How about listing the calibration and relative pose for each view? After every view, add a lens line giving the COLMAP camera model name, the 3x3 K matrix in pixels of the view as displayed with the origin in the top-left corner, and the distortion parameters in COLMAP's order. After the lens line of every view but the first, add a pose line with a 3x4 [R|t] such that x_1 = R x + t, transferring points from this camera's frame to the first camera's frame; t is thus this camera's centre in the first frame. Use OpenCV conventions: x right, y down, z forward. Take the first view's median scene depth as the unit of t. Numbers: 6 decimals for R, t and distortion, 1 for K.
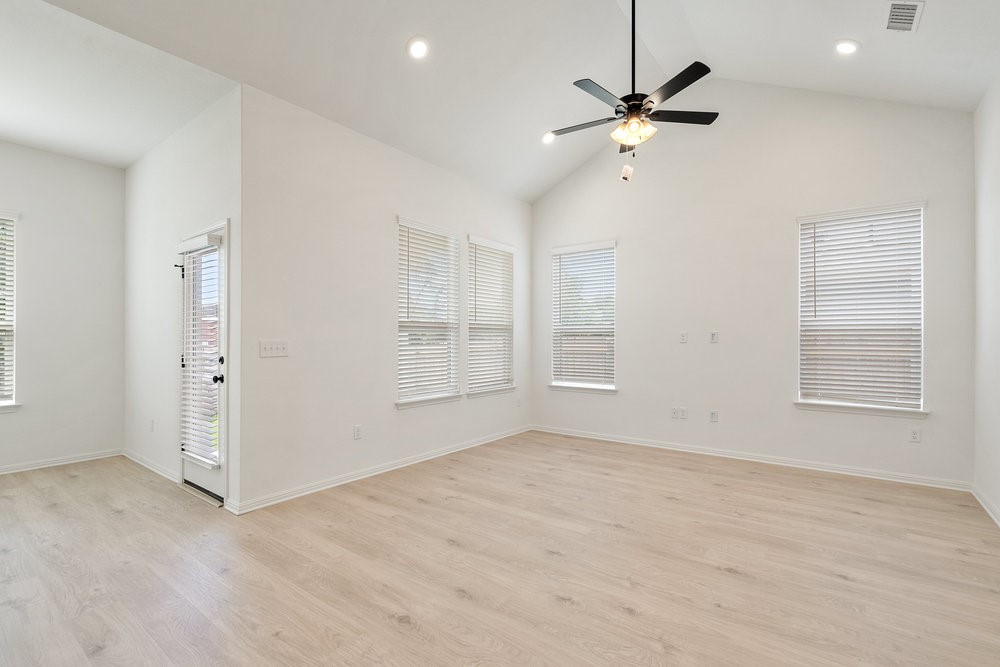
lens RADIAL K [[456.2, 0, 500.6], [0, 456.2, 332.3], [0, 0, 1]] dist [-0.005579, 0.003796]
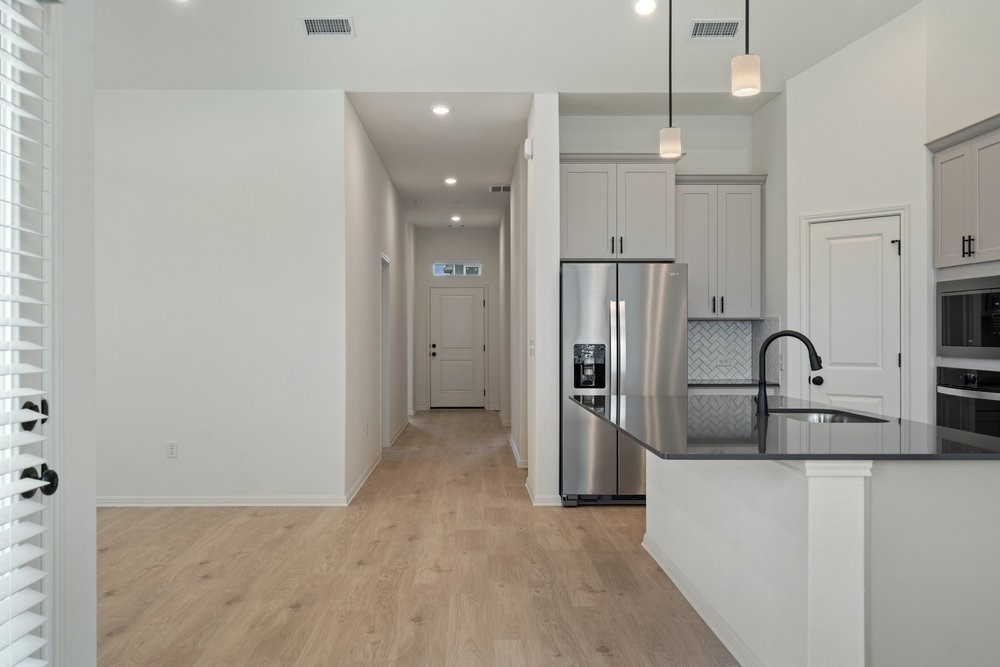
lens RADIAL K [[872.6, 0, 477.4], [0, 872.6, 333.8], [0, 0, 1]] dist [0.005653, 0.006531]
pose [[-0.606384, 0.002160, 0.795169, -1.137869], [-0.009632, 0.999903, -0.010062, 0.011995], [-0.795114, -0.013761, -0.606304, 1.045507]]
